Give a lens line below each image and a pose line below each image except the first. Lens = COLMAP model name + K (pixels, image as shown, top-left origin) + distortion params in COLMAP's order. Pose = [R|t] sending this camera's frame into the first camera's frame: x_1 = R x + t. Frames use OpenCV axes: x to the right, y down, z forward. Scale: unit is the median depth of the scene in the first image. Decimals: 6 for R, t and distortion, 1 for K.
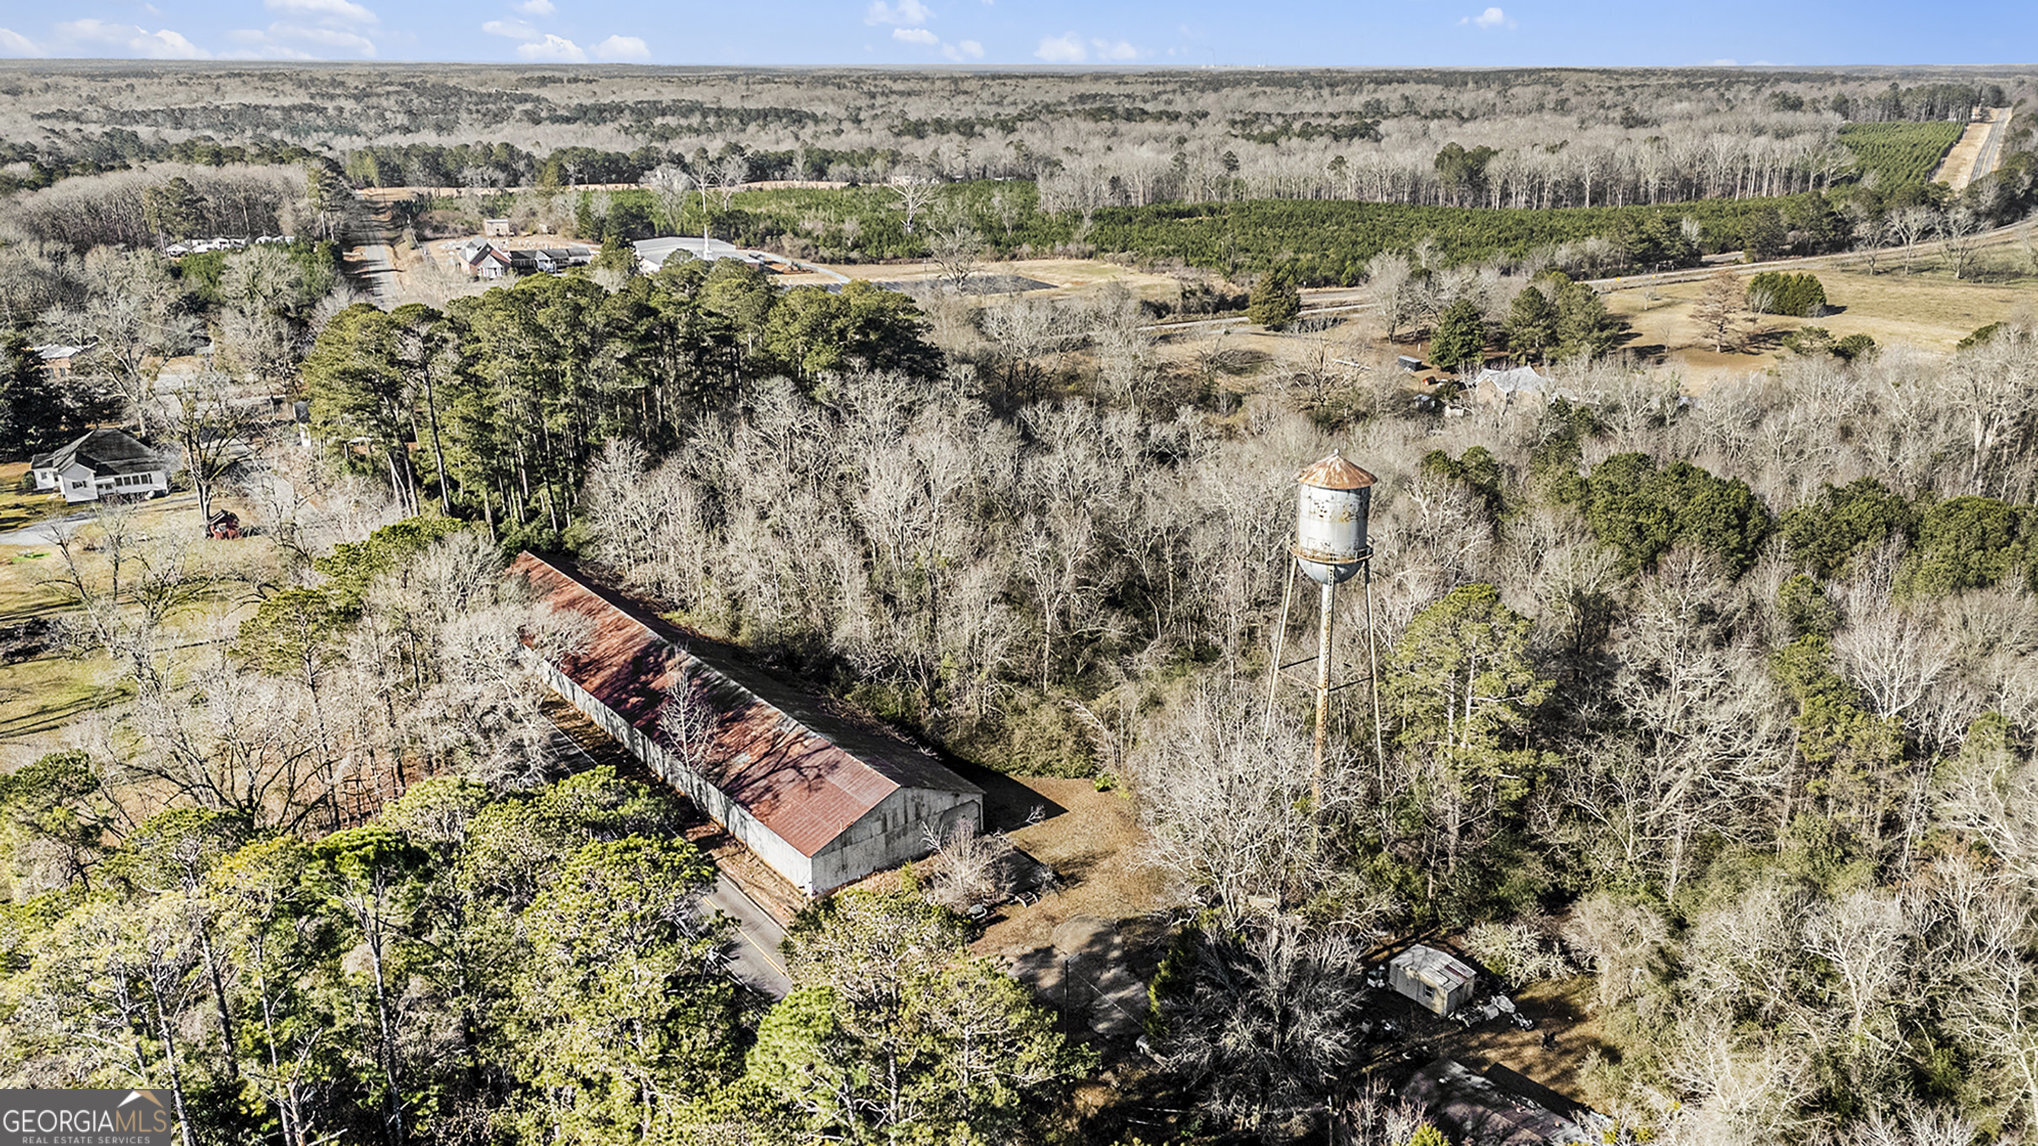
lens RADIAL K [[1575.5, 0, 1009.3], [0, 1575.5, 569.6], [0, 0, 1]] dist [0.104363, -0.133982]
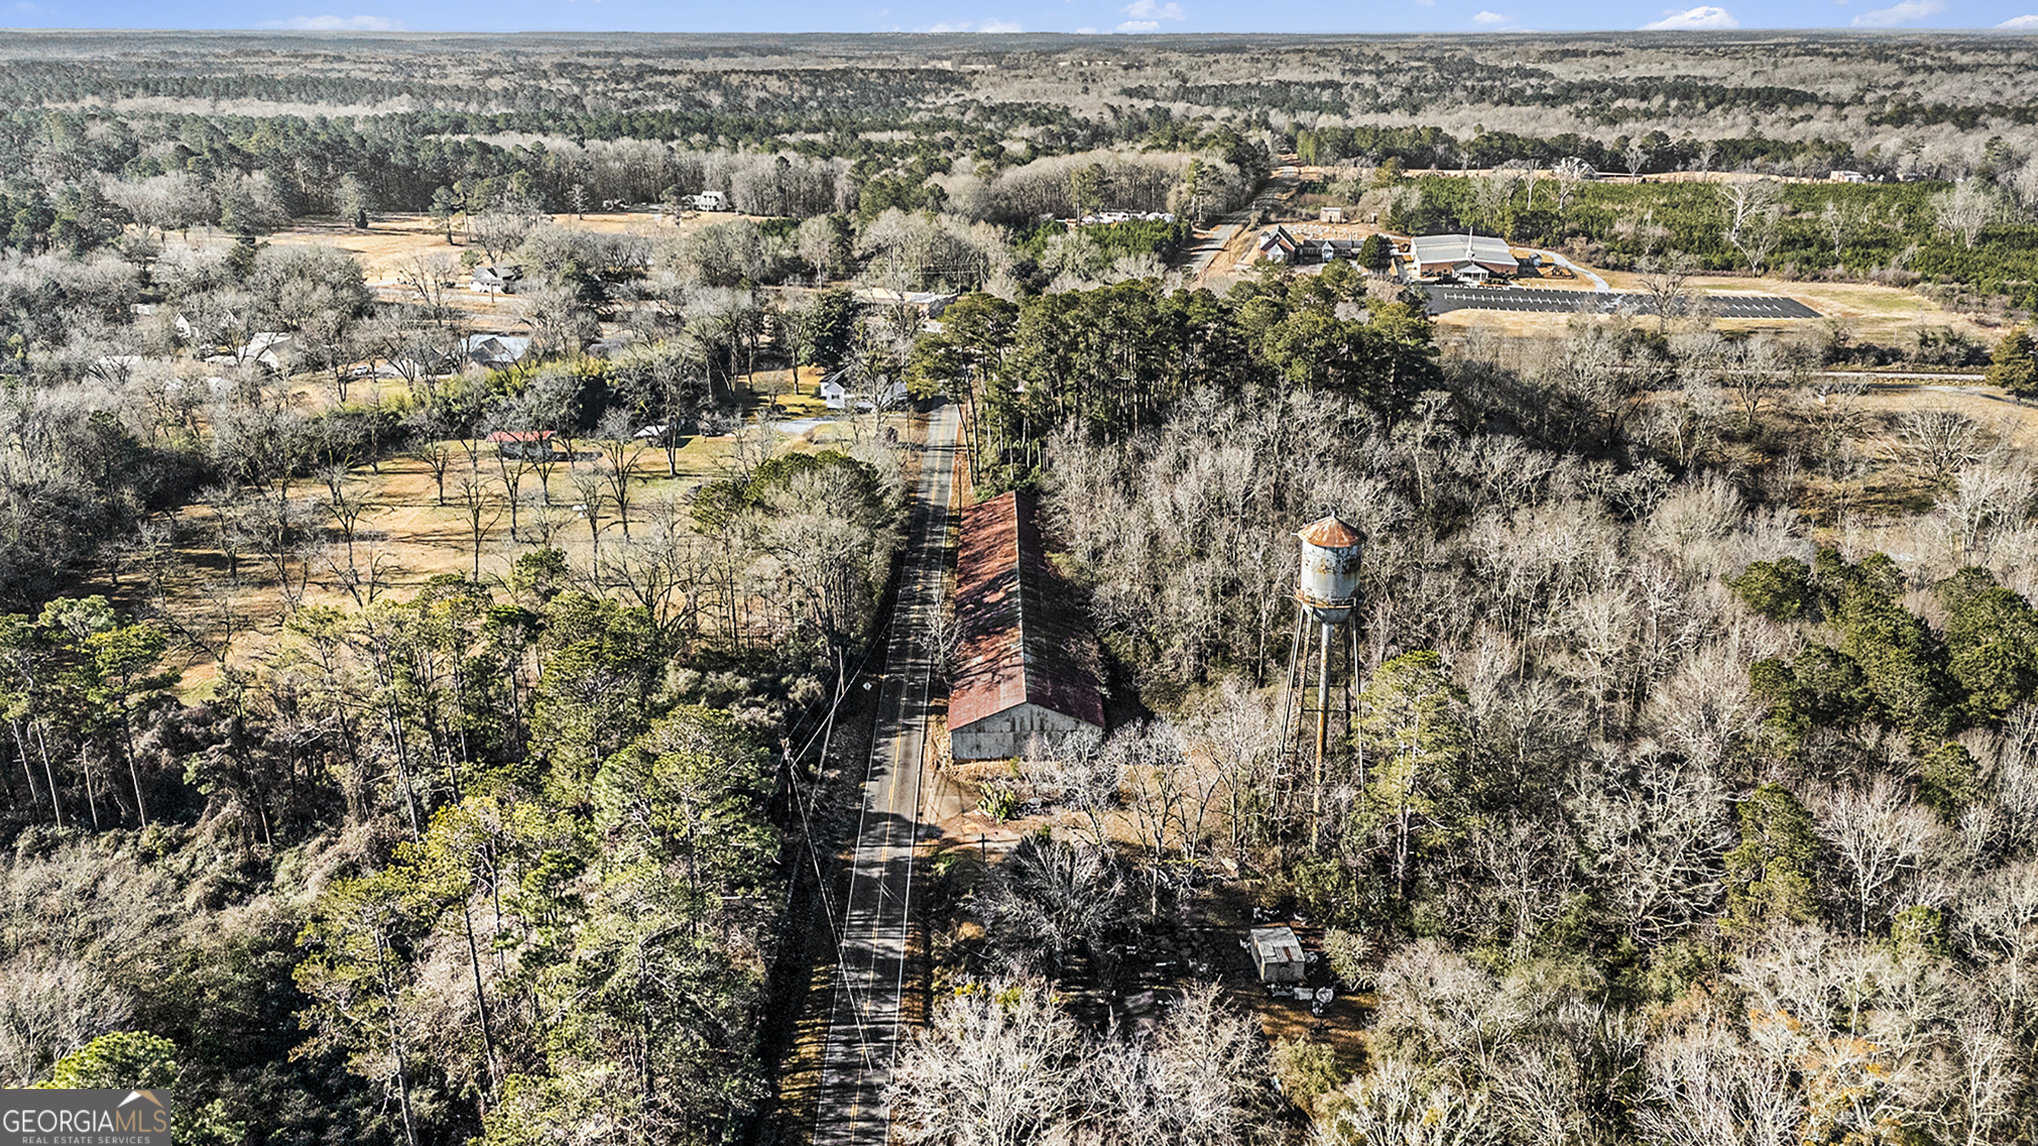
lens RADIAL K [[1575.5, 0, 1009.3], [0, 1575.5, 569.6], [0, 0, 1]] dist [0.104363, -0.133982]
pose [[0.781232, 0.198579, -0.591813, 0.252530], [-0.180915, 0.979390, 0.089809, -0.033090], [0.597450, 0.036906, 0.801057, -0.032428]]
